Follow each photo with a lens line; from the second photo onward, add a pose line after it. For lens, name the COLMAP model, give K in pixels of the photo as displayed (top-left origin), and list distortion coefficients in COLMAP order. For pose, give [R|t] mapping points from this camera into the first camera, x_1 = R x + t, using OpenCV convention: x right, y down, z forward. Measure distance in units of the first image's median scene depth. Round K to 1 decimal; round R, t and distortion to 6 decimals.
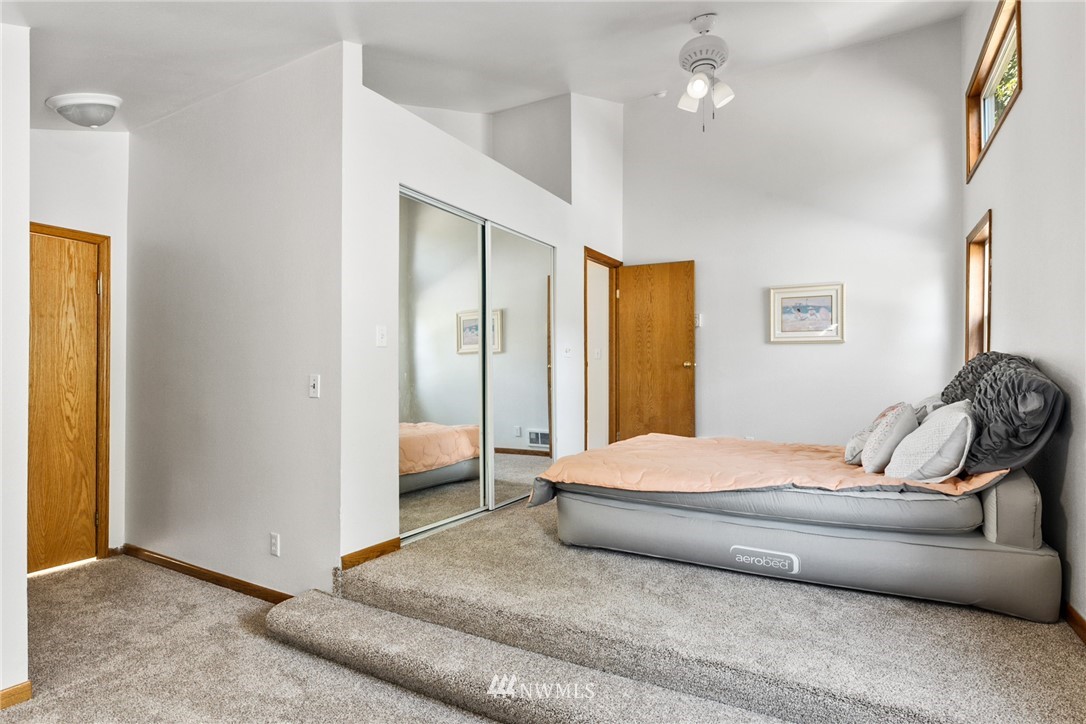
lens RADIAL K [[556.5, 0, 551.7], [0, 556.5, 365.5], [0, 0, 1]] dist [0.002865, 0.000010]
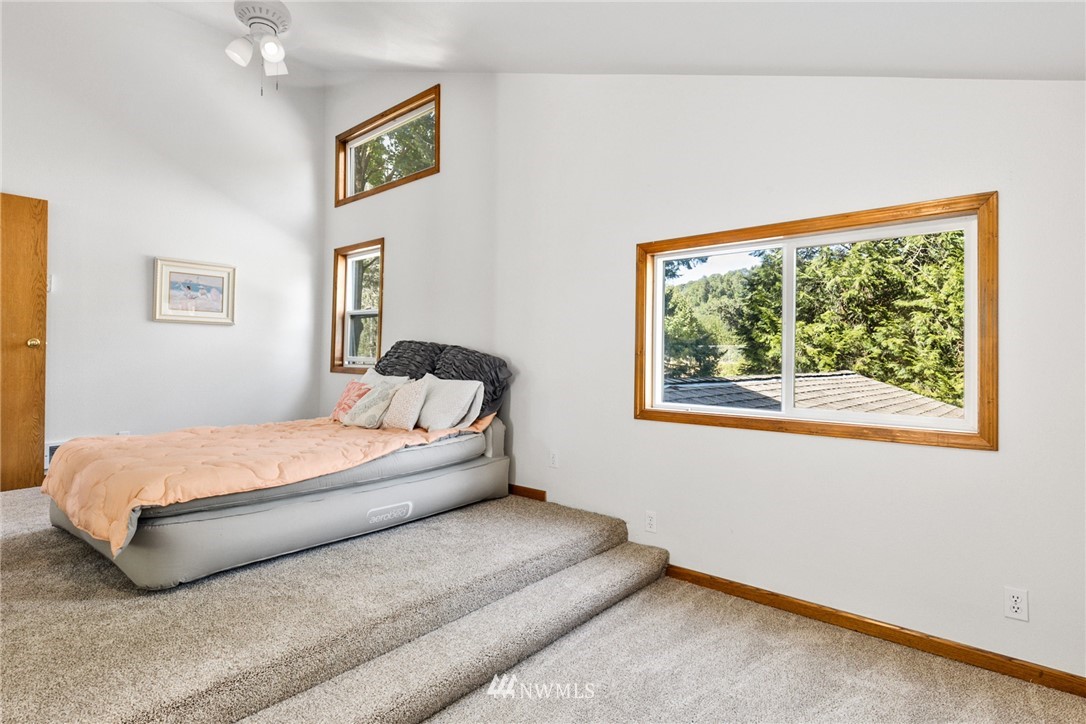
lens RADIAL K [[556.5, 0, 546.2], [0, 556.5, 356.1], [0, 0, 1]] dist [0.002865, 0.000010]
pose [[0.213567, -0.000330, 0.976928, -0.385321], [-0.015642, 0.999871, 0.003758, 0.002921], [-0.976803, -0.016083, 0.213535, 0.237438]]
